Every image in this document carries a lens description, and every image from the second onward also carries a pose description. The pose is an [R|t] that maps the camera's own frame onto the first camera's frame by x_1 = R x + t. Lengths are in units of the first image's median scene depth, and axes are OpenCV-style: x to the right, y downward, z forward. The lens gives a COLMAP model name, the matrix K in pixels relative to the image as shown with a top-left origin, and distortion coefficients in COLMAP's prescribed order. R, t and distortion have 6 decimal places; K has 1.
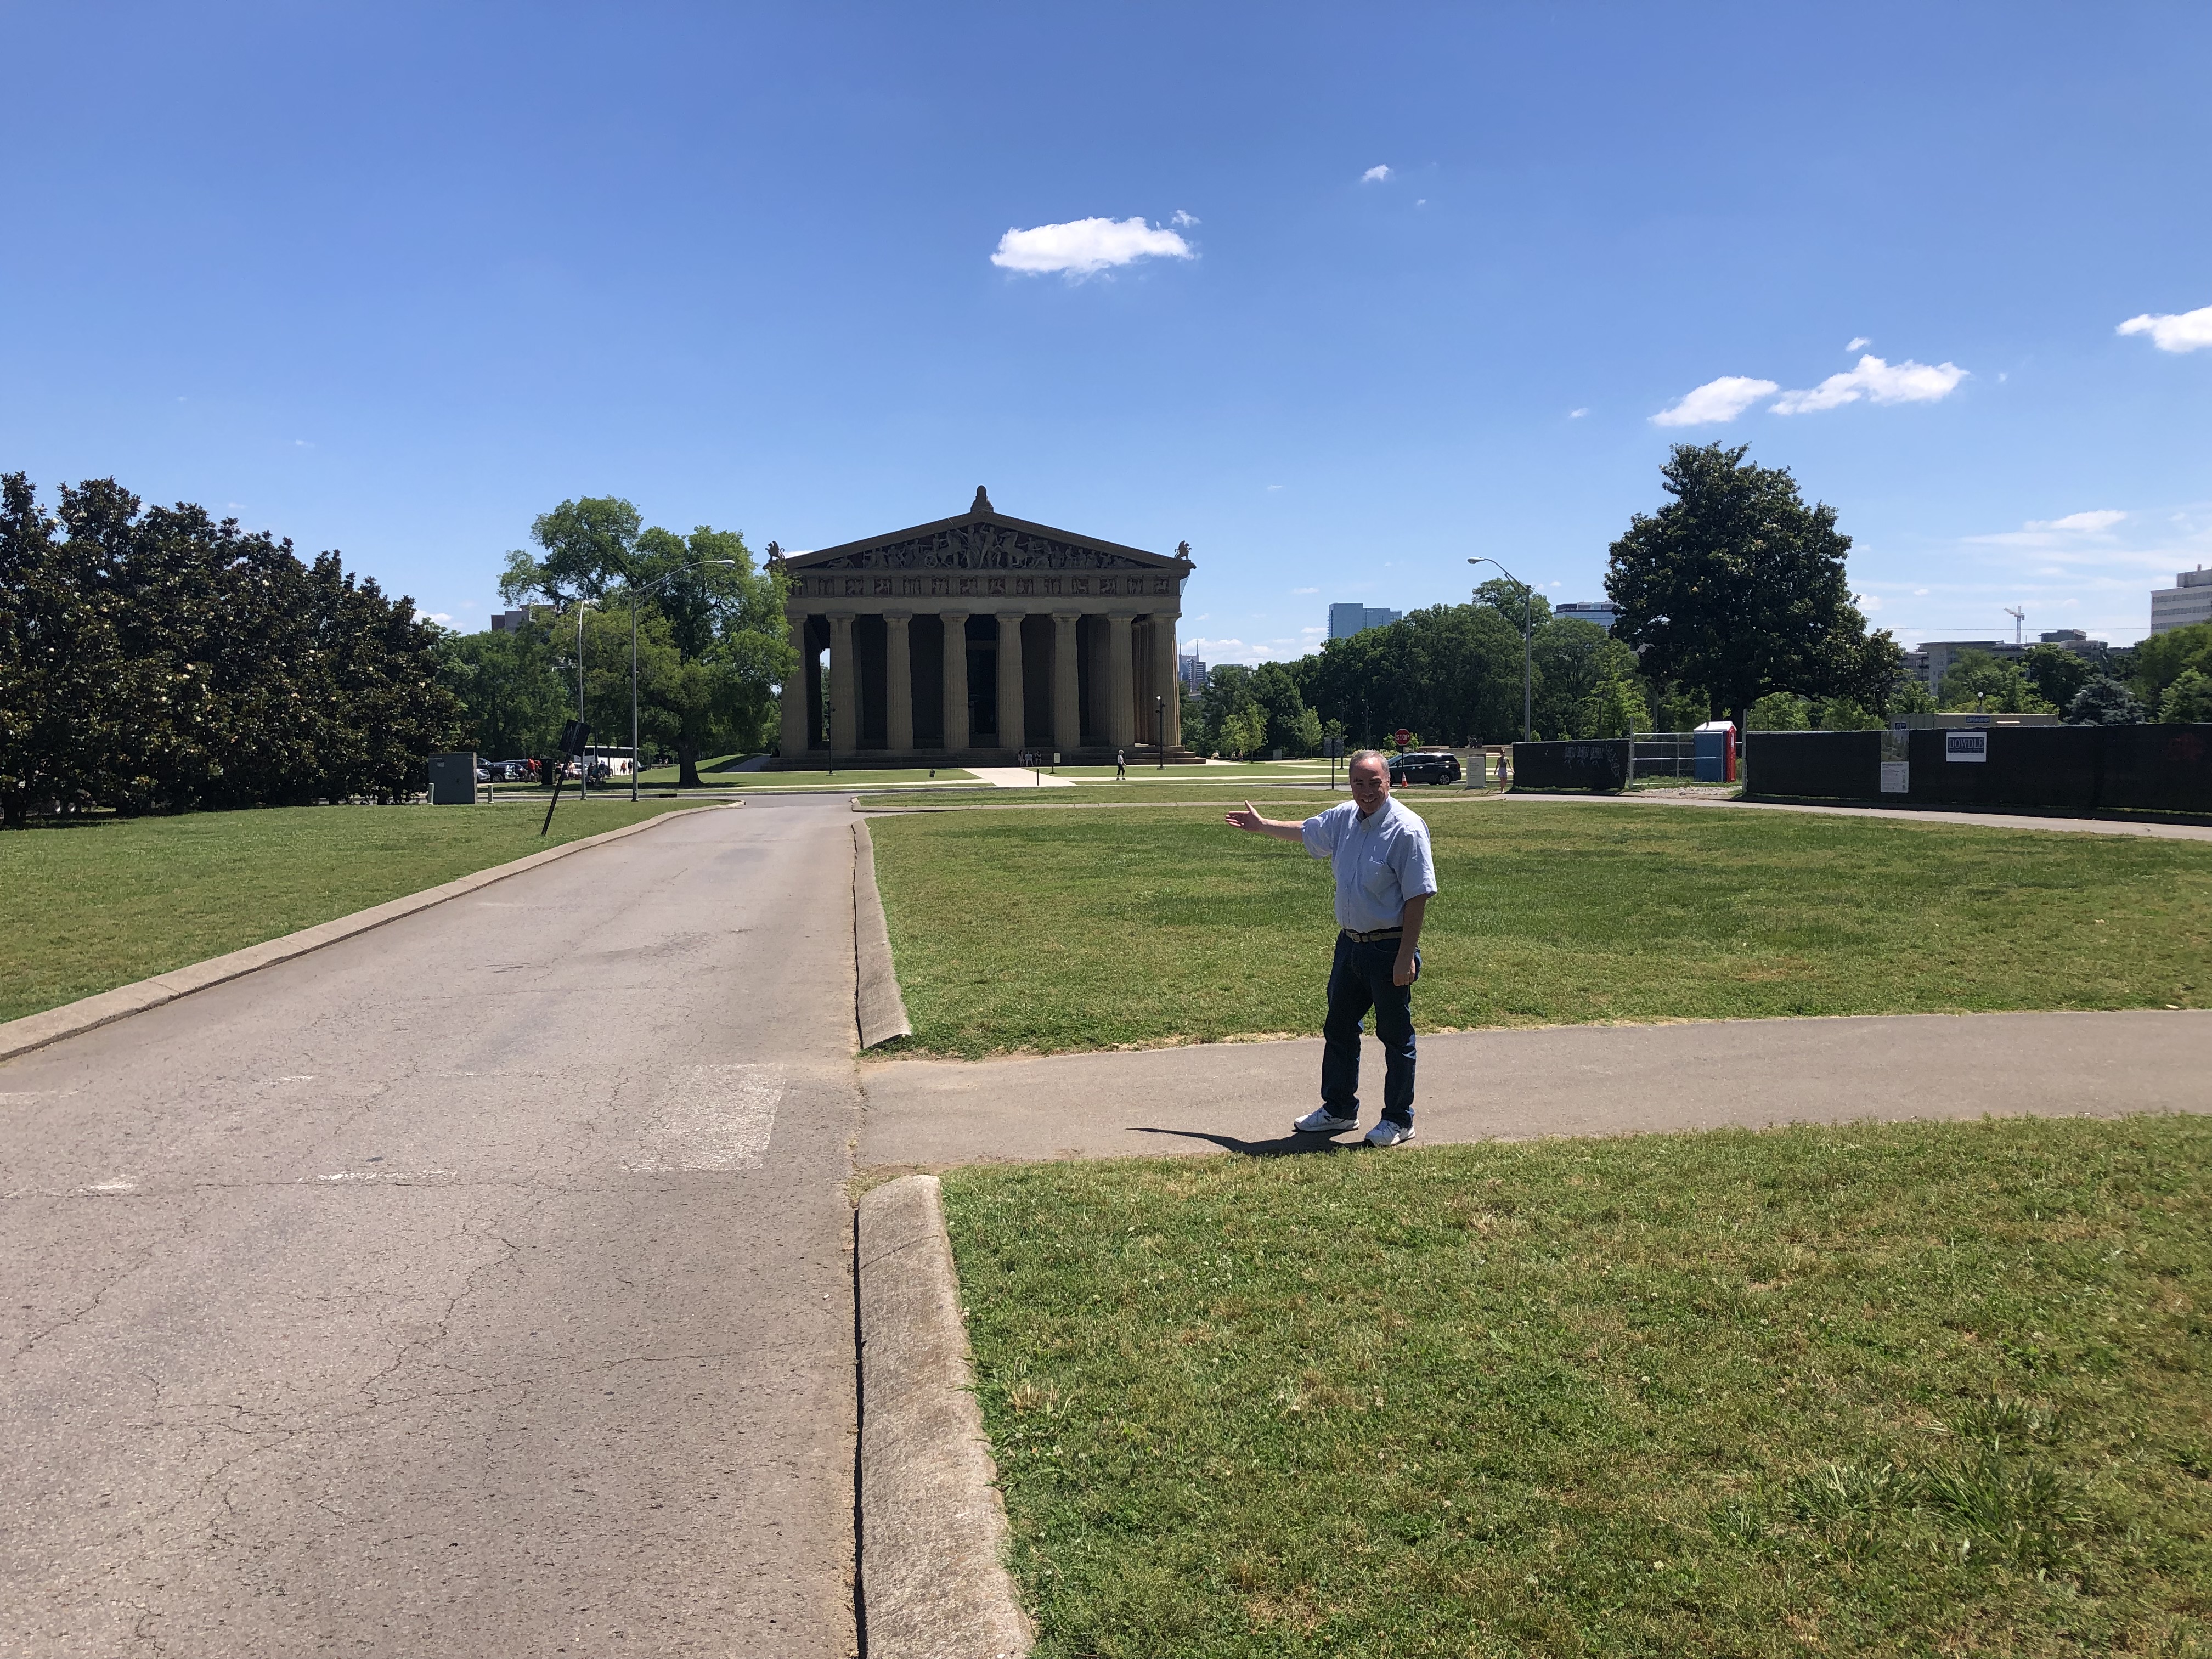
lens RADIAL K [[2088.1, 0, 1097.9], [0, 2088.1, 860.8], [0, 0, 1]] dist [0.103825, -0.213550]
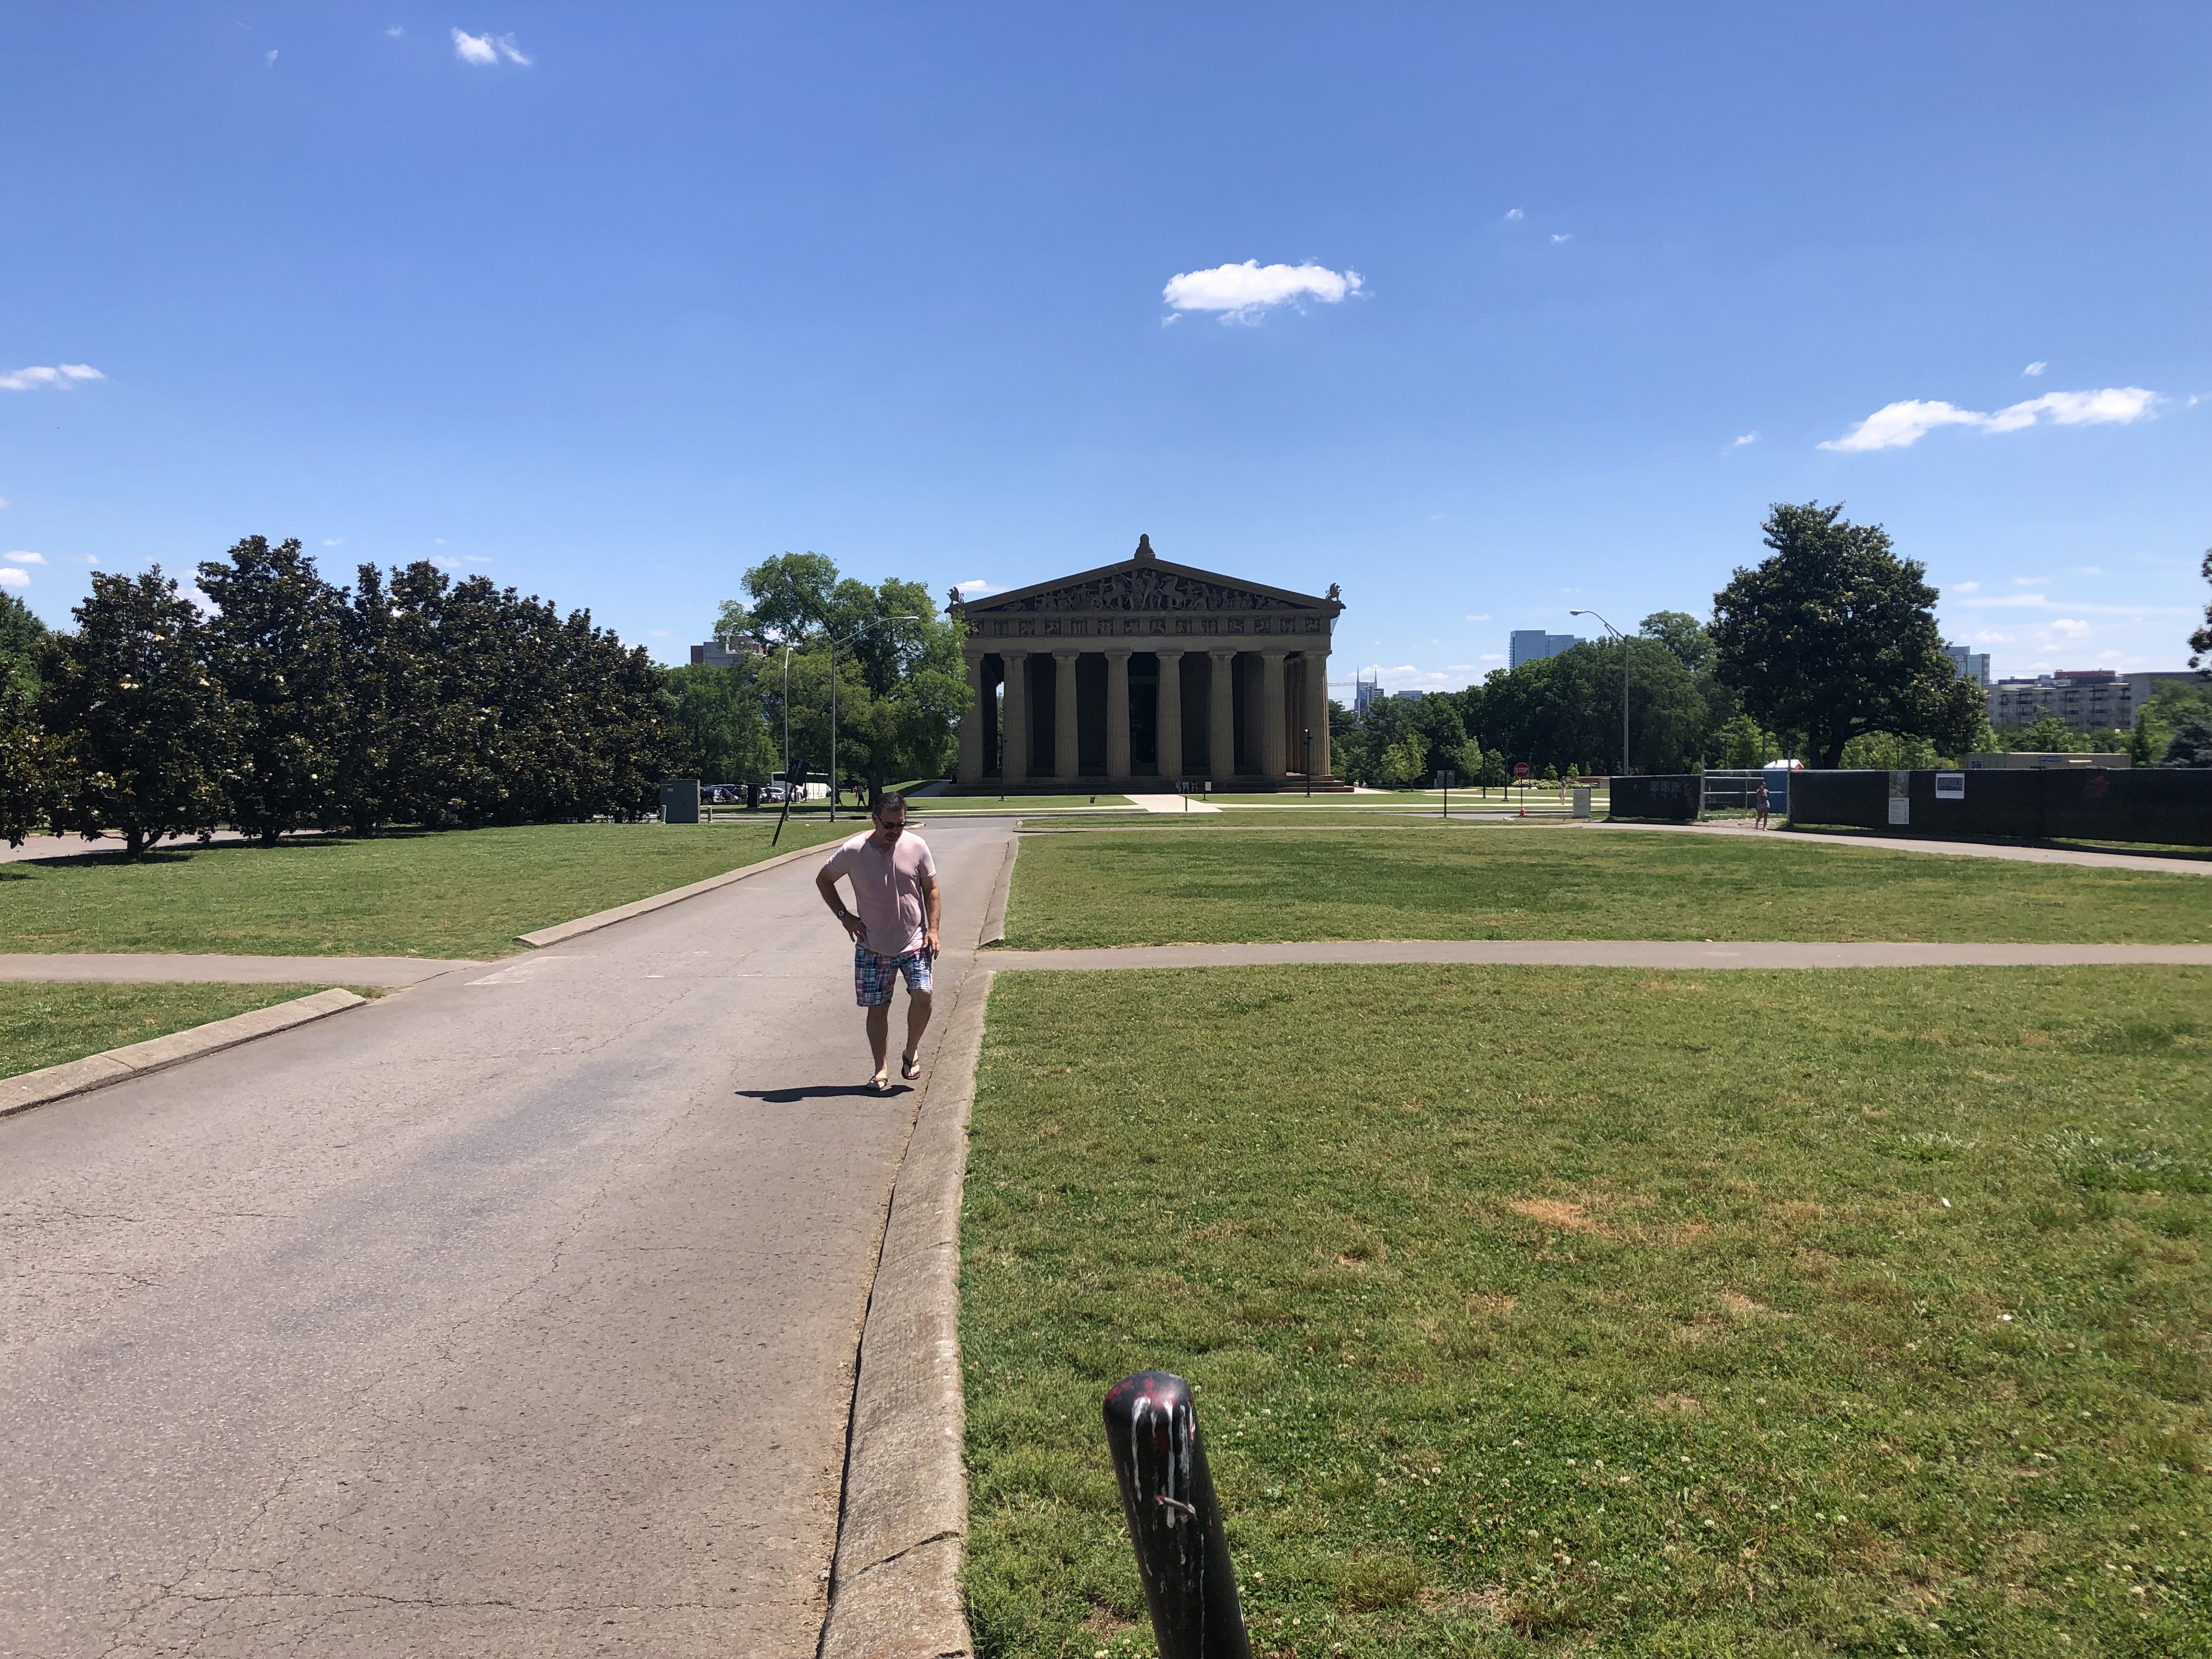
lens RADIAL K [[2109.3, 0, 1037.9], [0, 2109.3, 823.8], [0, 0, 1]] dist [0.121692, -0.216535]
pose [[0.993519, 0.009148, -0.113298, 0.018207], [-0.012540, 0.999493, -0.029265, 0.003685], [0.112973, 0.030496, 0.993130, -0.105761]]
